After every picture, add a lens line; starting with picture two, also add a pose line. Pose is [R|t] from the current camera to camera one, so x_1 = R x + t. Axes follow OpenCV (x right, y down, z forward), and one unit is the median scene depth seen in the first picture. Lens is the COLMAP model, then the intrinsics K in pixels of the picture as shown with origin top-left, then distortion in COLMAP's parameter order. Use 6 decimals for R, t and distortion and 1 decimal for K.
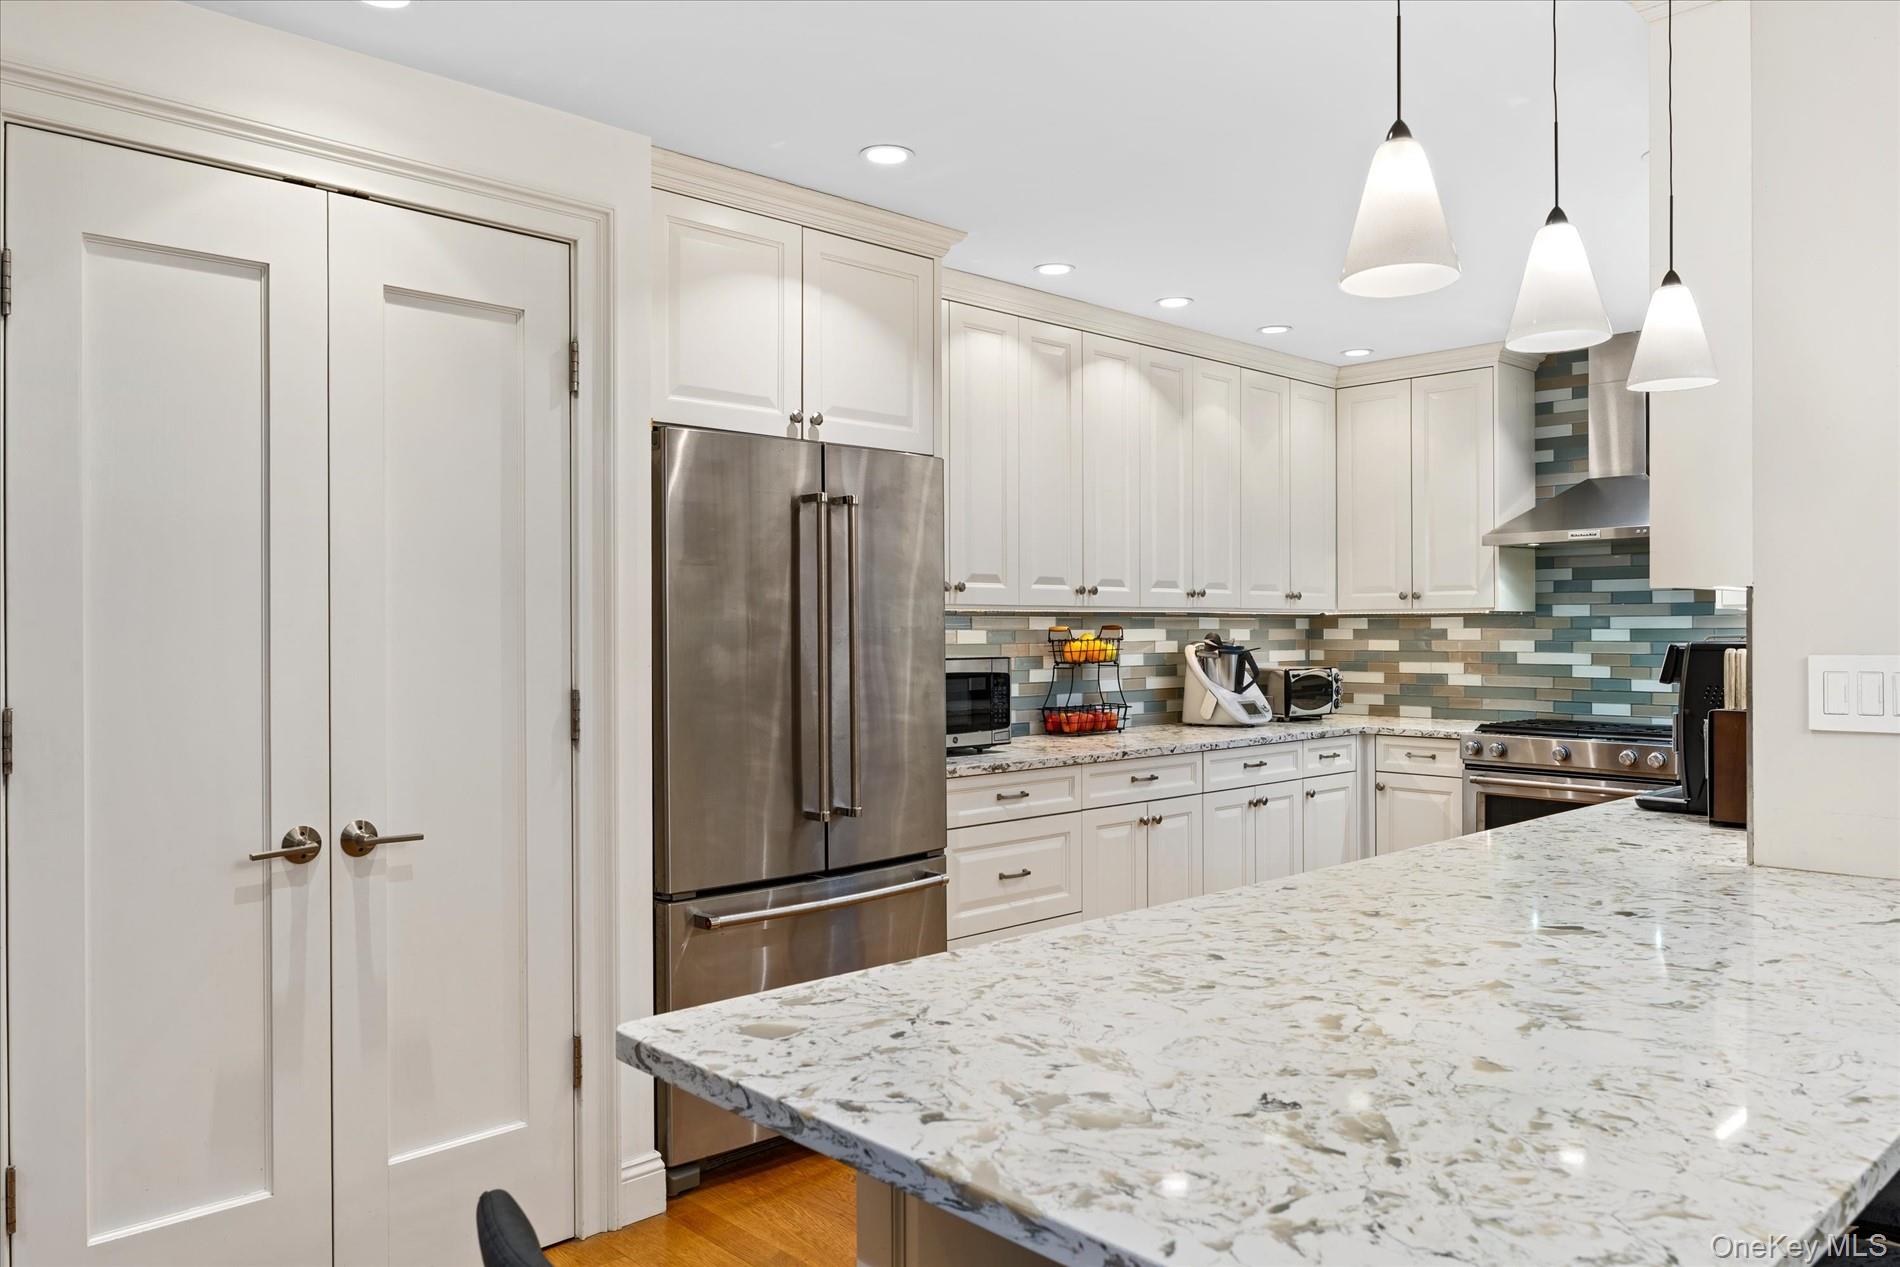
lens RADIAL K [[1349.7, 0, 950.0], [0, 1349.7, 633.5], [0, 0, 1]] dist [-0.001570, -0.000828]
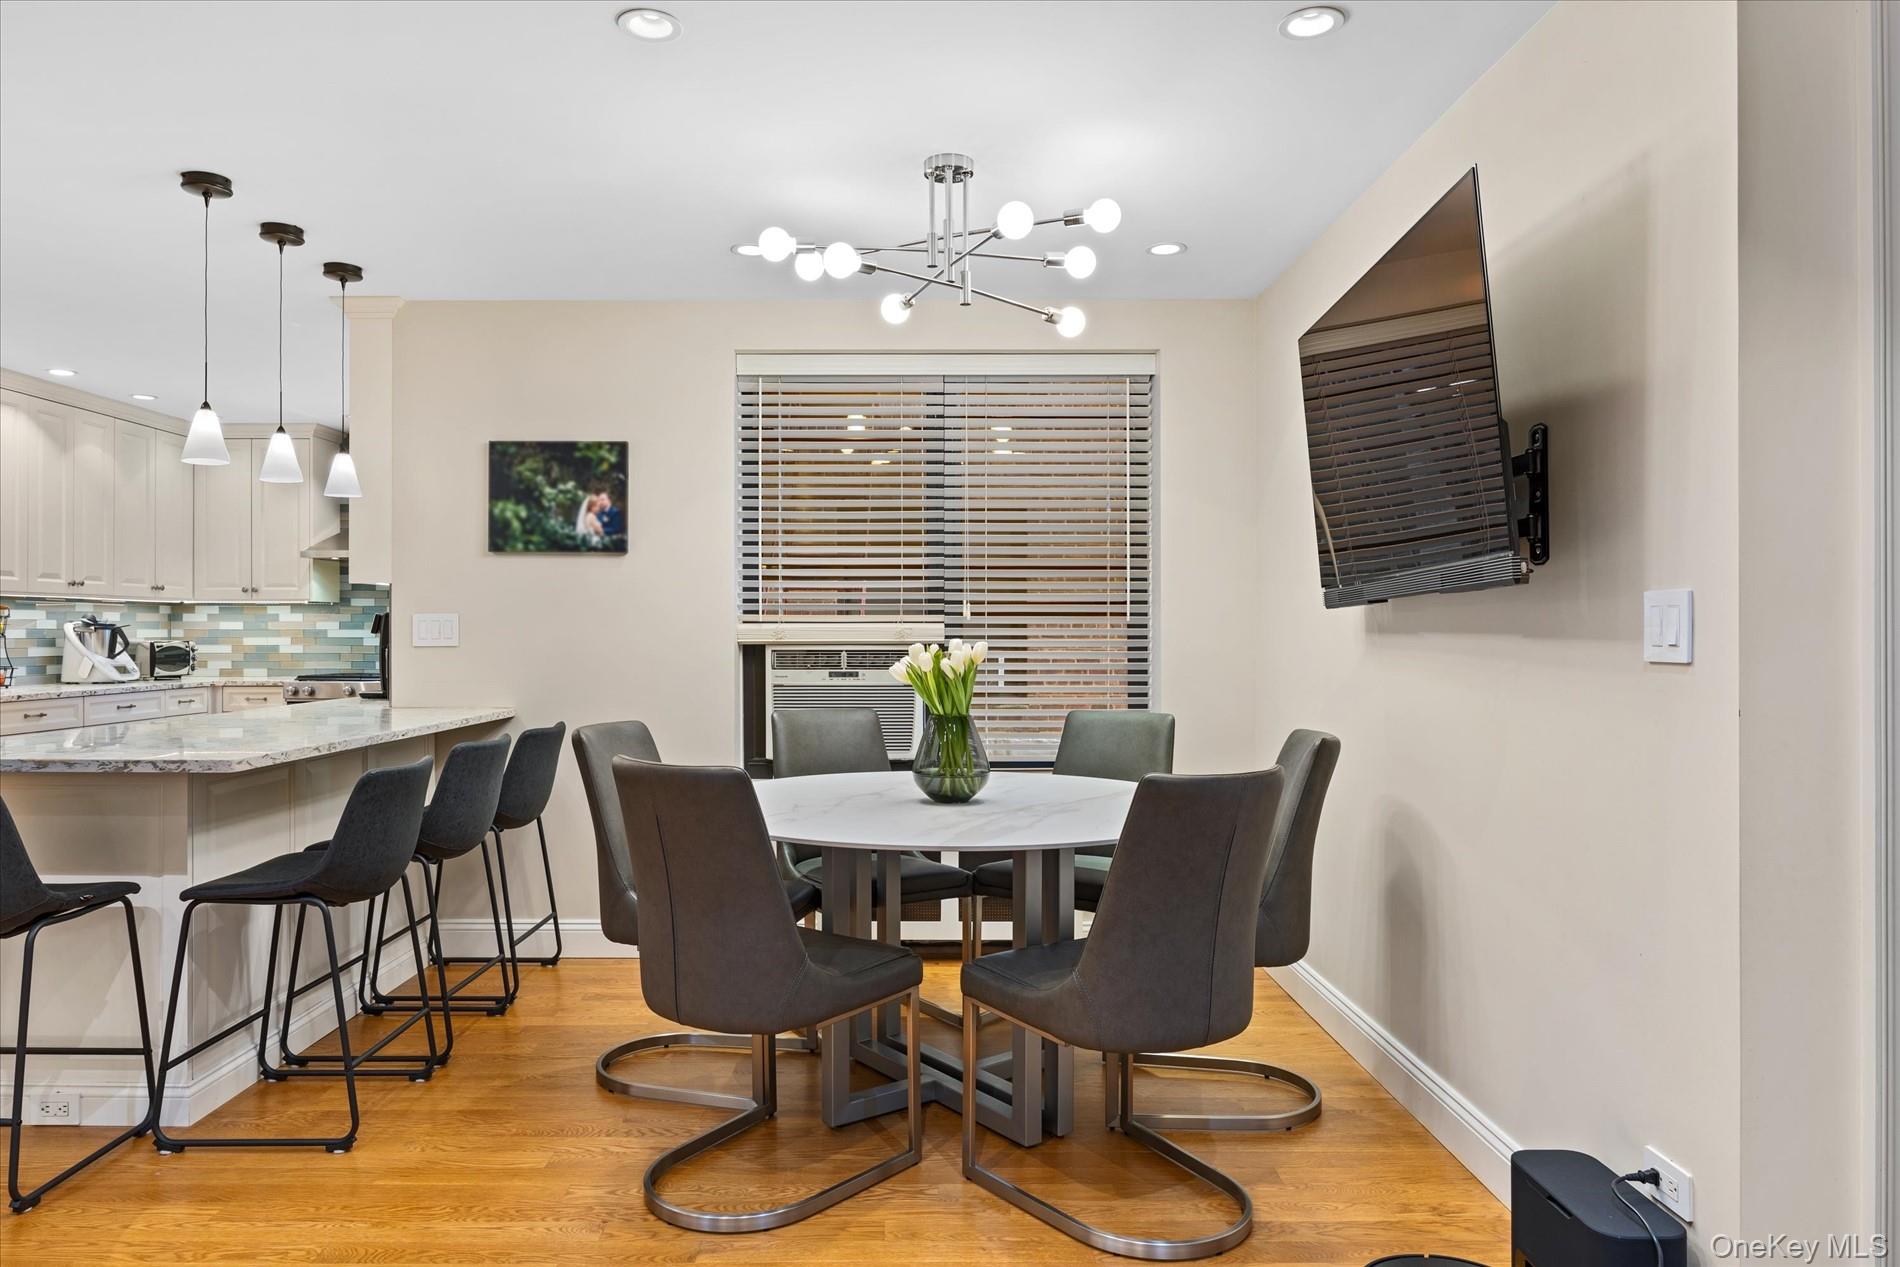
lens RADIAL K [[1227.9, 0, 913.7], [0, 1227.9, 622.5], [0, 0, 1]] dist [-0.003134, -0.002885]
pose [[0.694490, 0.007579, 0.719462, -0.110390], [0.000311, 0.999941, -0.010834, 0.021598], [-0.719502, 0.007747, 0.694447, -0.426092]]
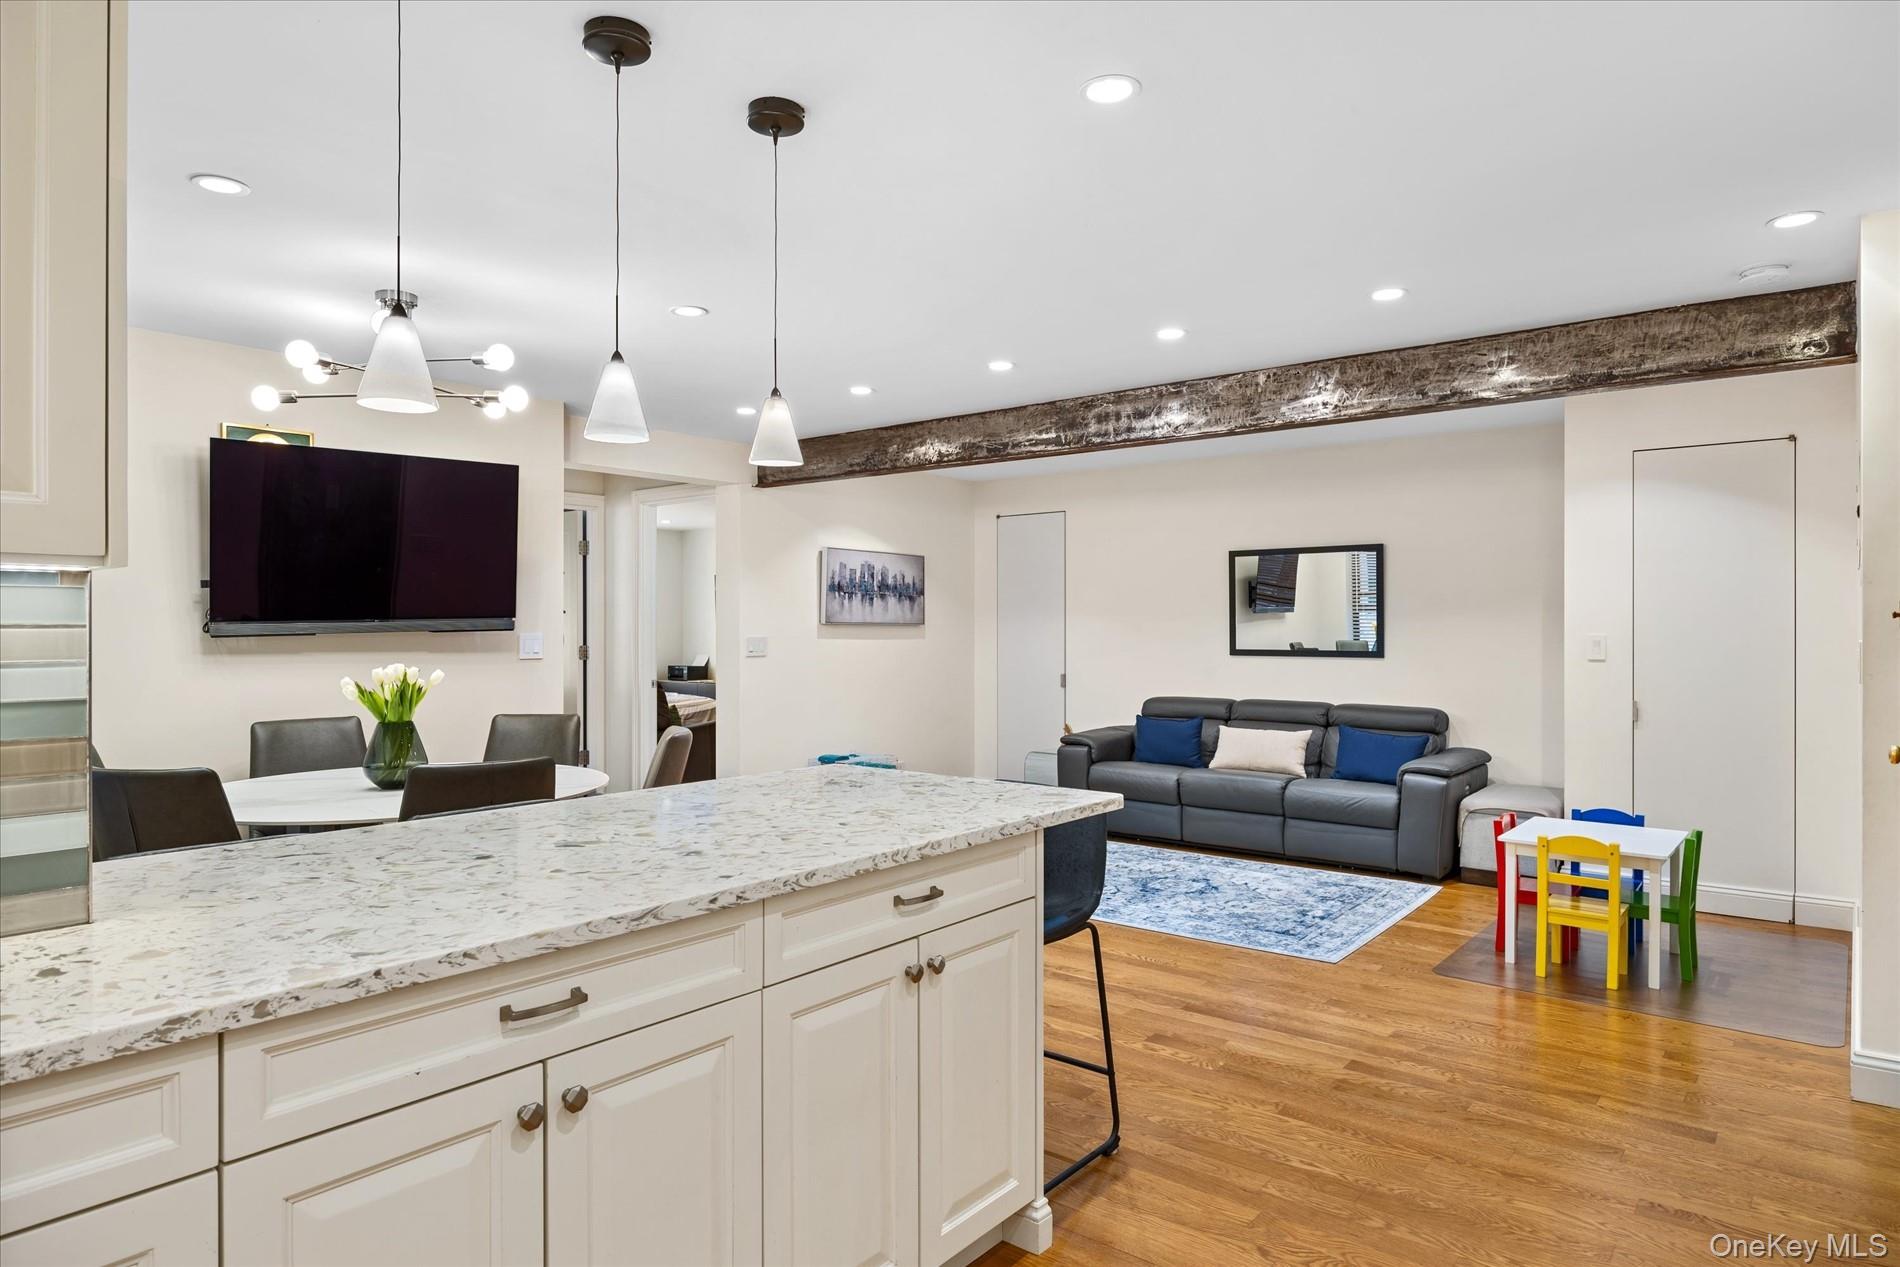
lens RADIAL K [[1118.0, 0, 950.0], [0, 1118.0, 633.5], [0, 0, 1]] dist [-0.001836, 0.000010]
pose [[-0.991436, 0.004367, -0.130520, 0.073141], [0.003437, 0.999967, 0.007349, -0.000190], [0.130548, 0.006838, -0.991418, 0.704300]]
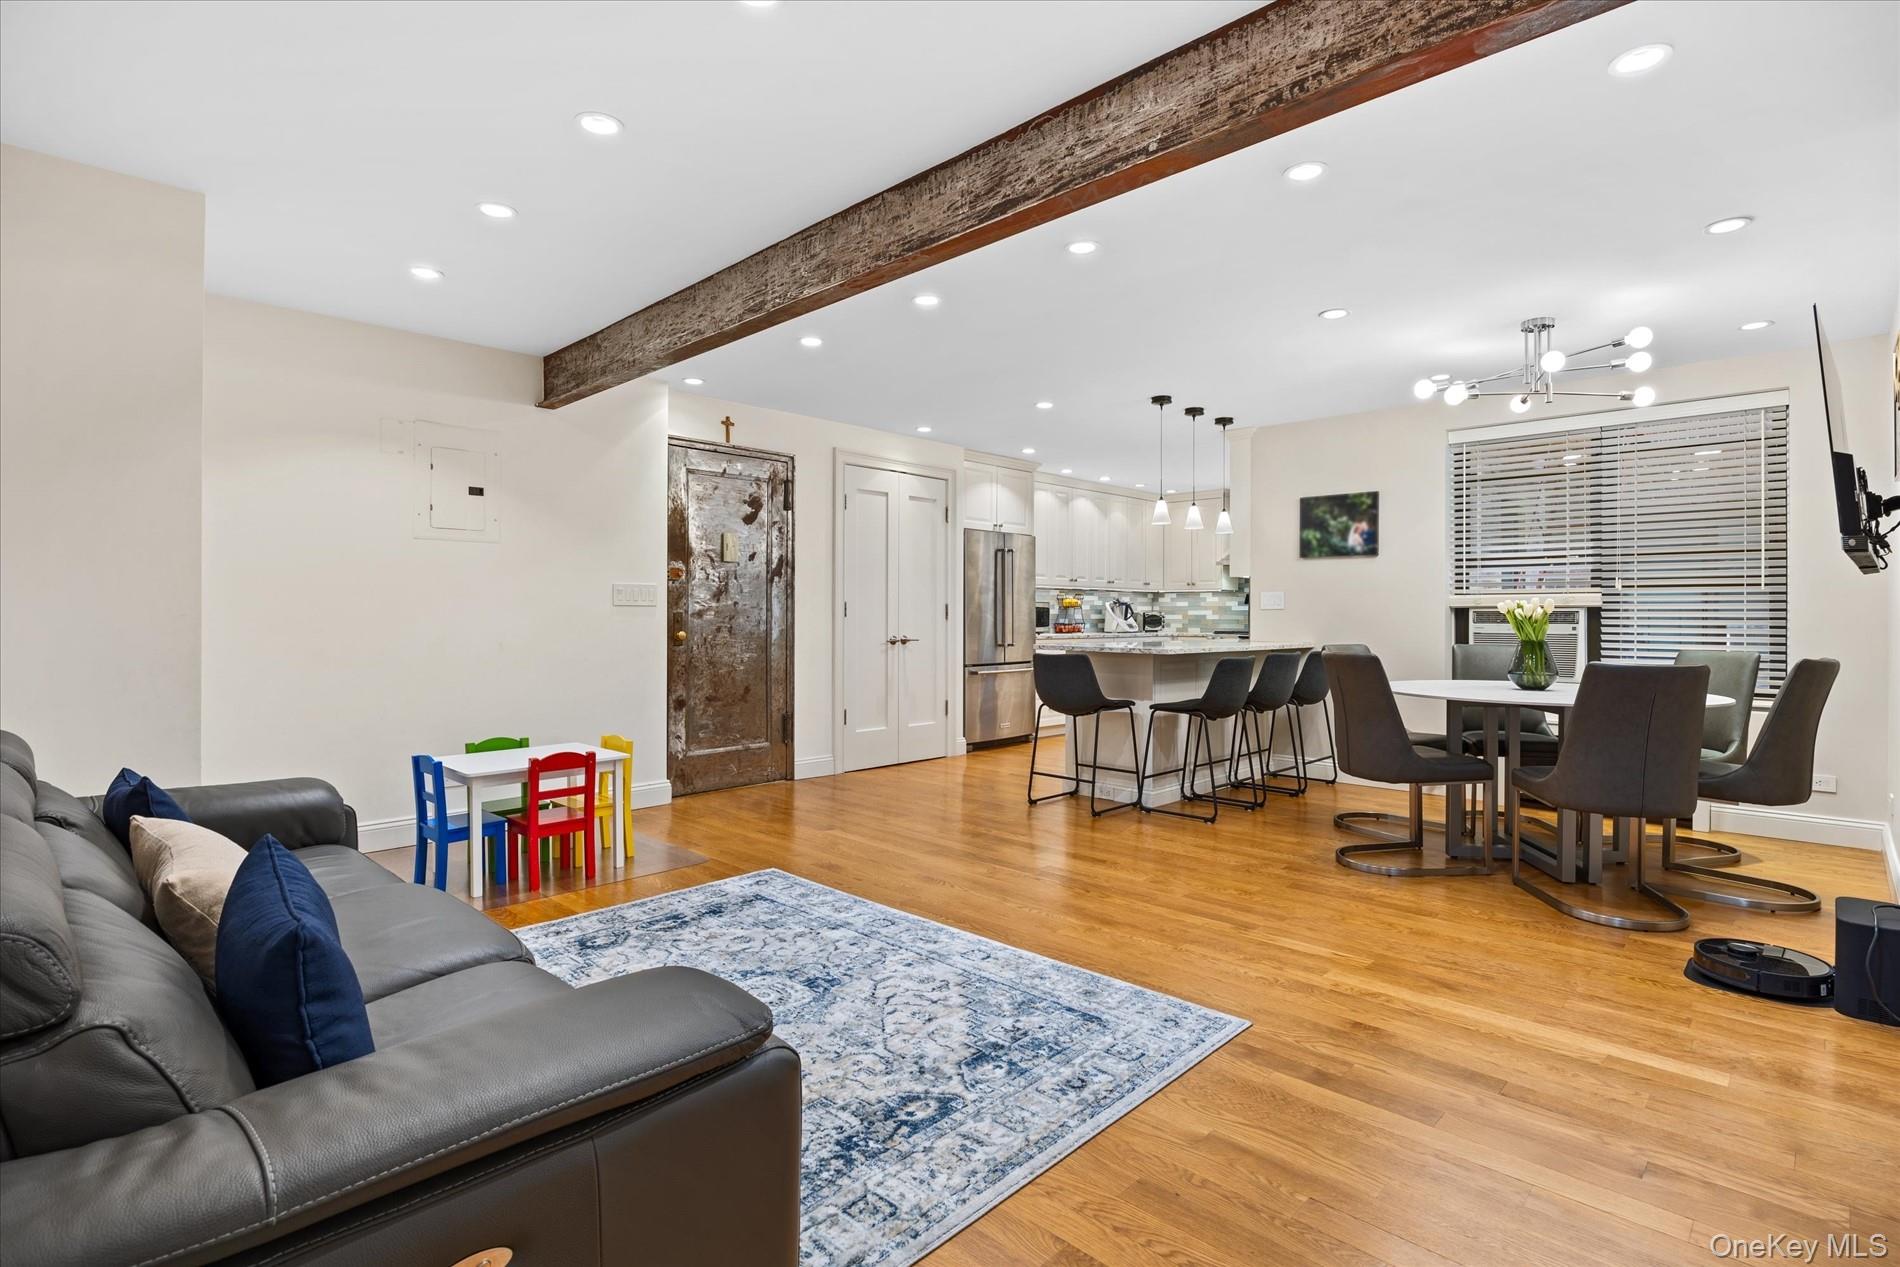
lens RADIAL K [[912.6, 0, 950.0], [0, 912.6, 633.5], [0, 0, 1]] dist [-0.019551, -0.000047]
pose [[0.999452, 0.004435, 0.032801, -0.187237], [-0.004950, 0.999865, 0.015645, 0.043738], [-0.032727, -0.015799, 0.999339, -0.767724]]
